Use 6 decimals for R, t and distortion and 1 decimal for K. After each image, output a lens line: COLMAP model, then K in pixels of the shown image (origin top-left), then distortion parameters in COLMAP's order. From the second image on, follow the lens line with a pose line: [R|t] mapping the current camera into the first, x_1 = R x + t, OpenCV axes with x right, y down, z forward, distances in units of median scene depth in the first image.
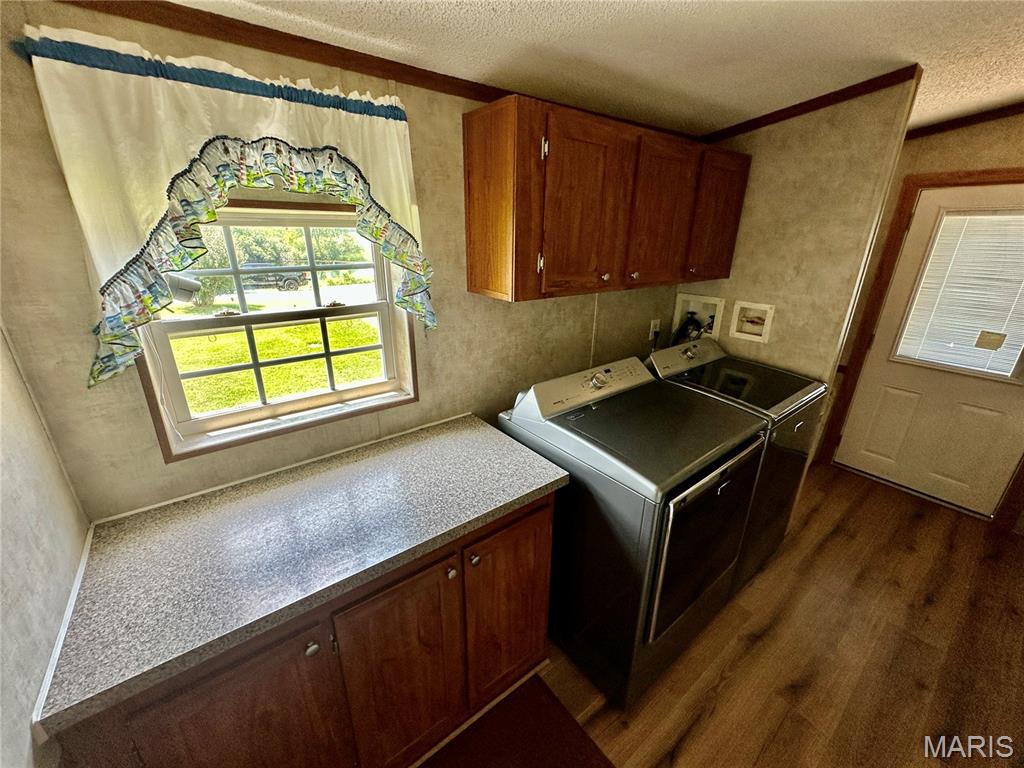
lens RADIAL K [[415.1, 0, 512.0], [0, 415.1, 384.0], [0, 0, 1]] dist [-0.000844, -0.000124]
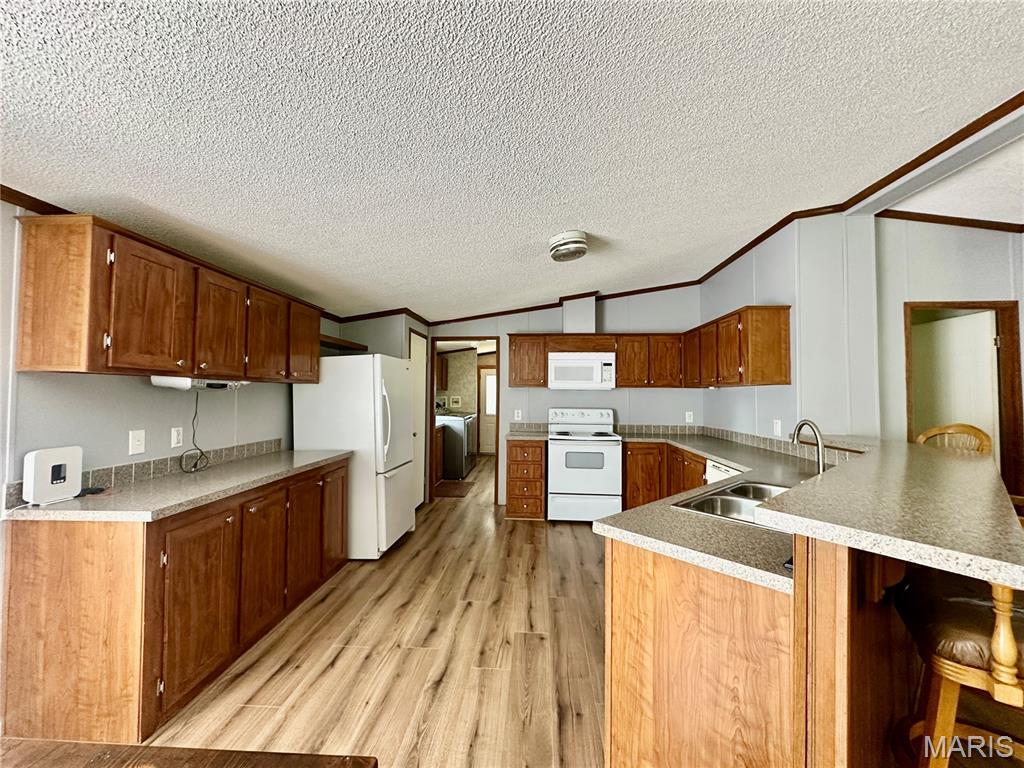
lens RADIAL K [[415.1, 0, 512.0], [0, 415.1, 384.0], [0, 0, 1]] dist [-0.000844, -0.000124]
pose [[0.662000, 0.010894, 0.749425, -1.783942], [0.264055, 0.932396, -0.246805, 0.718636], [-0.701449, 0.361274, 0.614369, -1.590303]]
